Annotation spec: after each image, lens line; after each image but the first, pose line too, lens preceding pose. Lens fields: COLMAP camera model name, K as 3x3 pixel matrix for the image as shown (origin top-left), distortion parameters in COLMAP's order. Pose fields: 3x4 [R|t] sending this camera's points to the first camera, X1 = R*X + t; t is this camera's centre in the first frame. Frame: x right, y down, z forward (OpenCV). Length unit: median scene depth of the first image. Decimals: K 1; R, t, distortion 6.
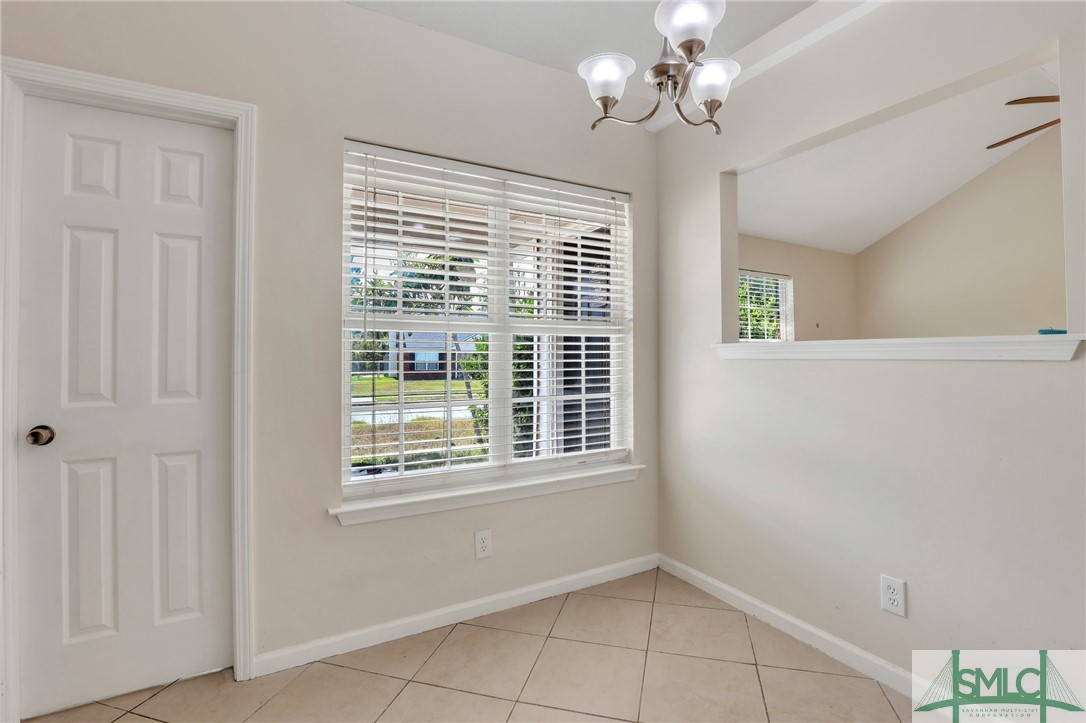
lens RADIAL K [[508.1, 0, 539.5], [0, 508.1, 352.9], [0, 0, 1]] dist [-0.012584, 0.000153]
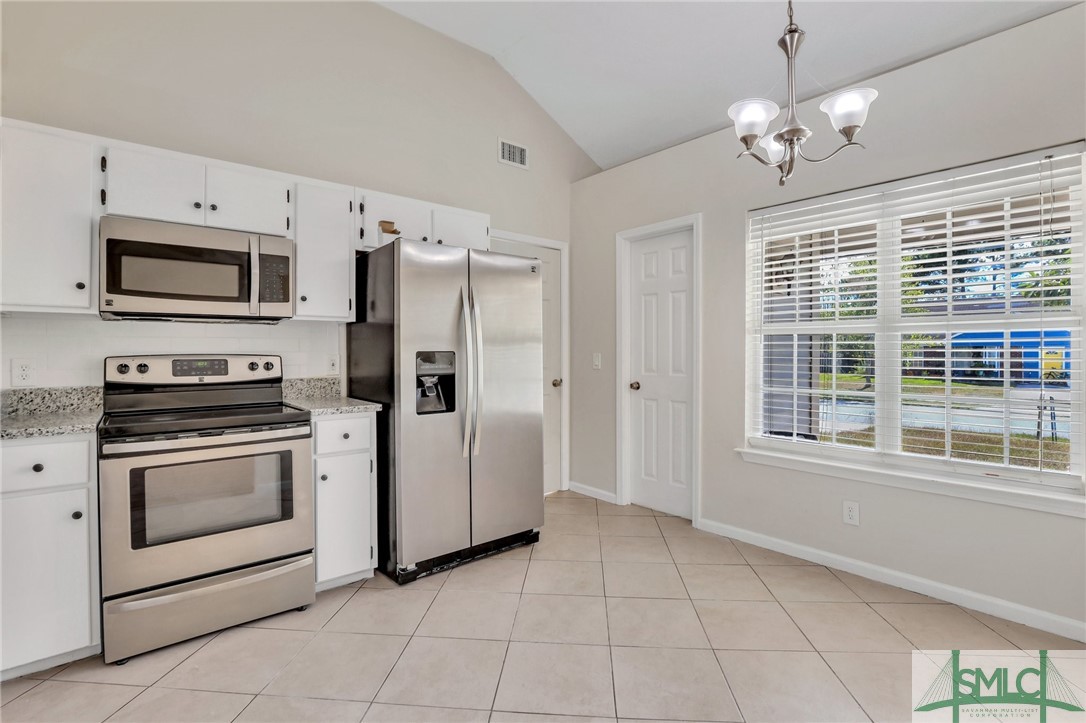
lens RADIAL K [[512.4, 0, 547.3], [0, 512.4, 348.8], [0, 0, 1]] dist [-0.012815, 0.001058]
pose [[0.208209, 0.004824, -0.978072, 1.067323], [0.012636, 0.999891, 0.007622, -0.027702], [0.978003, -0.013946, 0.208125, 0.080026]]
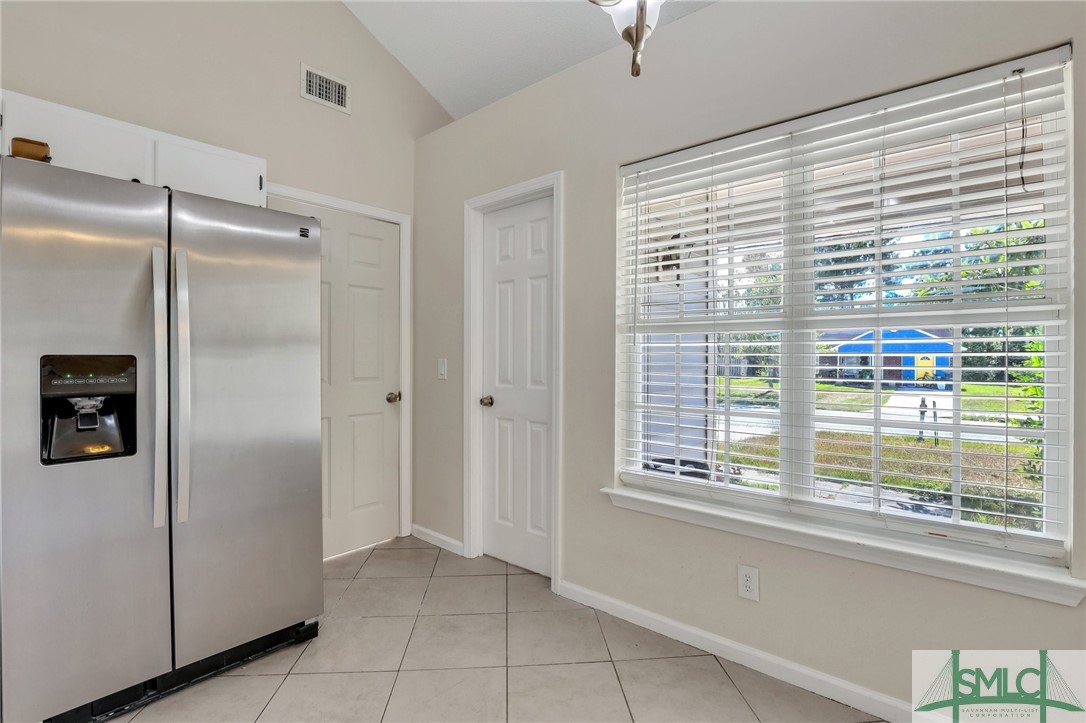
lens RADIAL K [[508.1, 0, 545.1], [0, 508.1, 353.8], [0, 0, 1]] dist [-0.012584, 0.000153]
pose [[0.345194, 0.004816, -0.938519, 0.663683], [0.009121, 0.999922, 0.008486, -0.016528], [0.938487, -0.011490, 0.345123, 0.471823]]
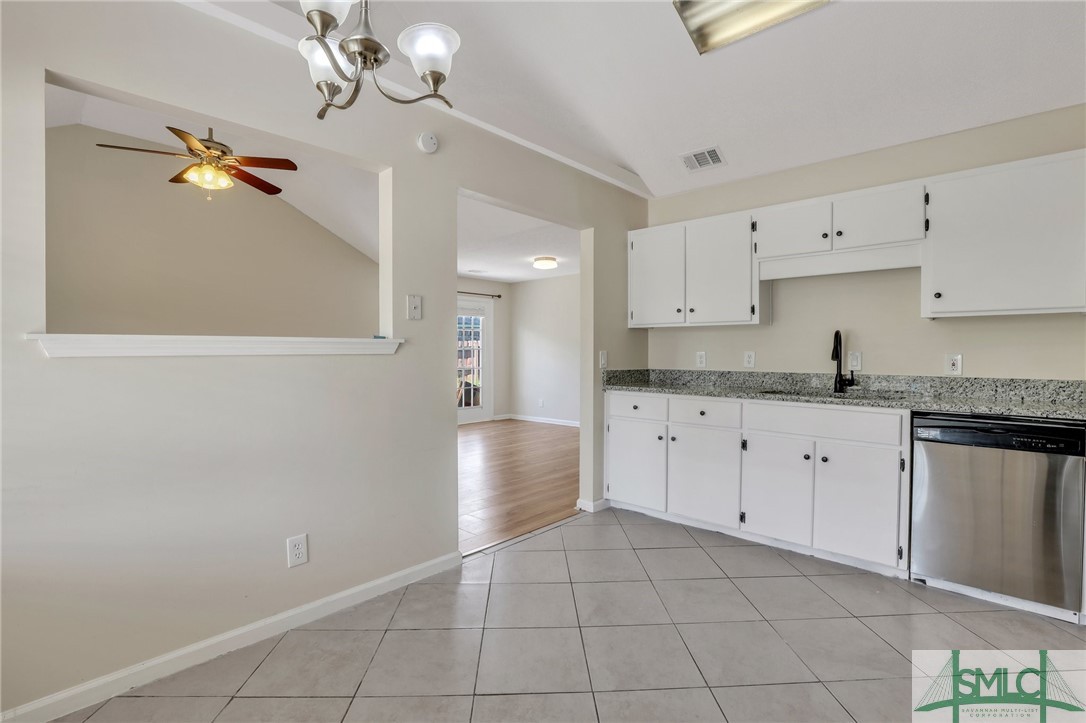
lens RADIAL K [[508.1, 0, 559.0], [0, 508.1, 354.4], [0, 0, 1]] dist [-0.012584, 0.000153]
pose [[-0.344605, -0.002308, 0.938745, -0.582400], [-0.015329, 0.999877, -0.003169, -0.000011], [-0.938623, -0.015483, -0.344598, 0.733863]]
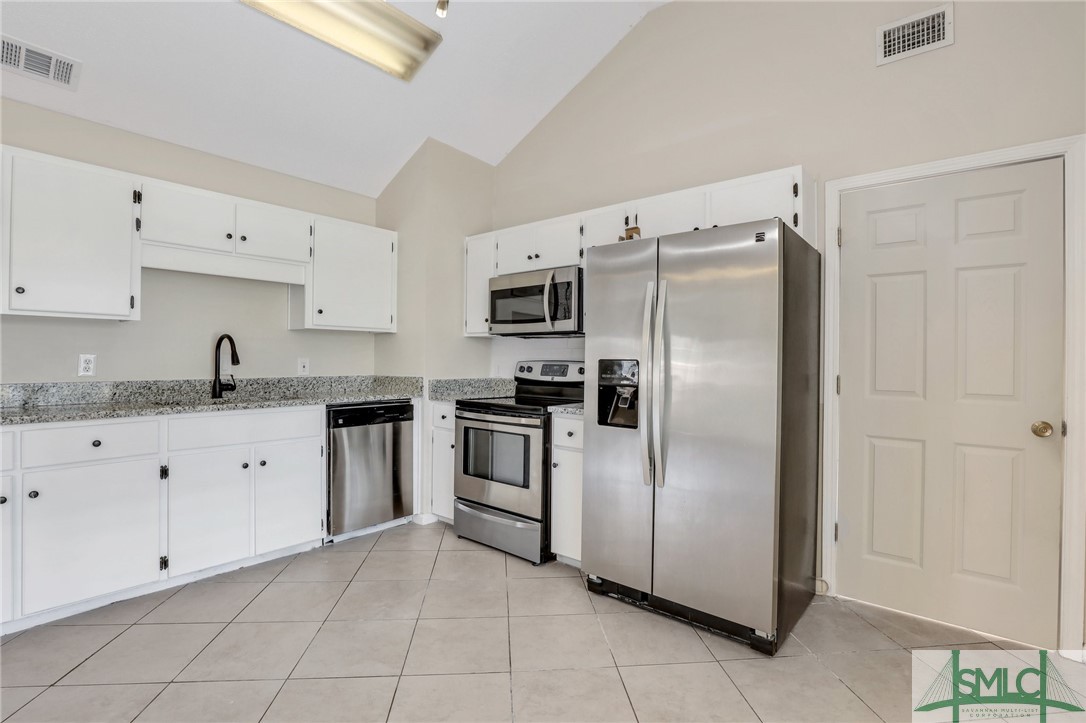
lens RADIAL K [[508.1, 0, 540.1], [0, 508.1, 352.6], [0, 0, 1]] dist [-0.012584, 0.000153]
pose [[-0.930766, -0.008147, -0.365524, 0.303663], [0.000431, 0.999727, -0.023380, -0.001012], [0.365614, -0.021918, -0.930508, 1.173768]]
